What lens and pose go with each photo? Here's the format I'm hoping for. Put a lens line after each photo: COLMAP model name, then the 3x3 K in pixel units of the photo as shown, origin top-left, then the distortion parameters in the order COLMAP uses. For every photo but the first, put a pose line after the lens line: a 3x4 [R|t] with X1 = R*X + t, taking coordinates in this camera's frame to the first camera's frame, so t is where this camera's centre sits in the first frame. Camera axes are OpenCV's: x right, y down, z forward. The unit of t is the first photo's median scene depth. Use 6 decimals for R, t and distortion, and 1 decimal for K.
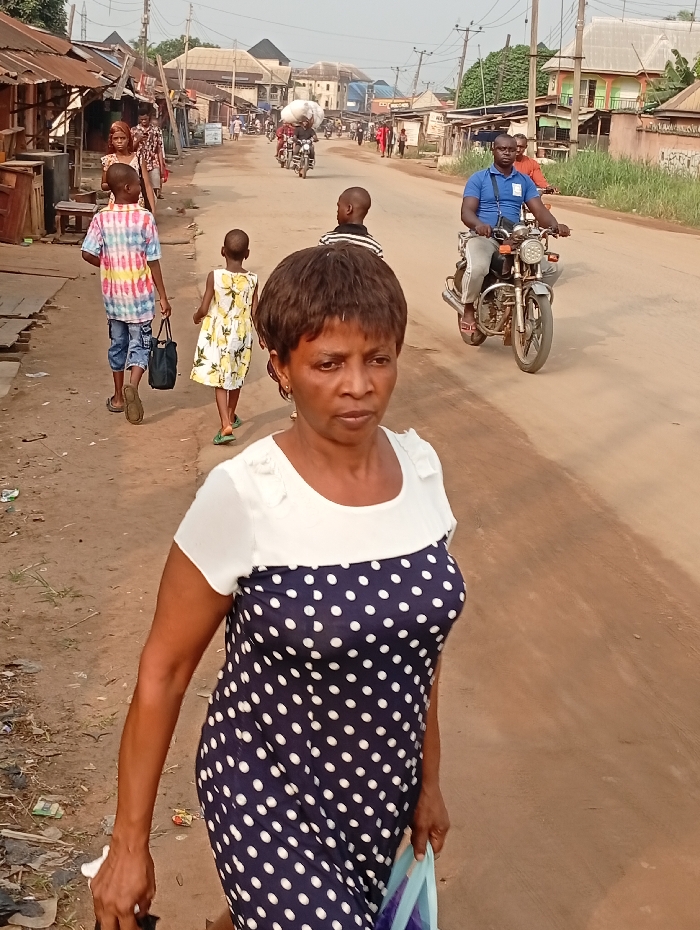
lens RADIAL K [[1478.3, 0, 346.9], [0, 1478.3, 425.5], [0, 0, 1]] dist [0.118462, -0.137283]
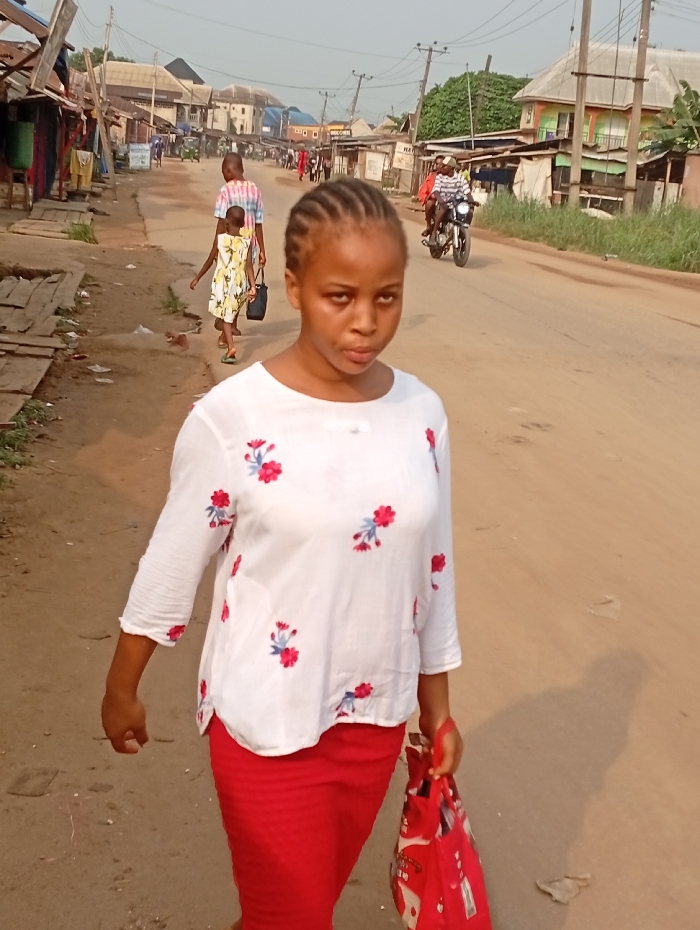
lens RADIAL K [[1436.7, 0, 350.0], [0, 1436.7, 465.0], [0, 0, 1]] dist [0.127413, -0.242290]
pose [[0.996948, 0.025123, 0.073909, -0.018887], [-0.026132, 0.999578, 0.012717, -0.023975], [-0.073559, -0.014610, 0.997184, 0.116758]]
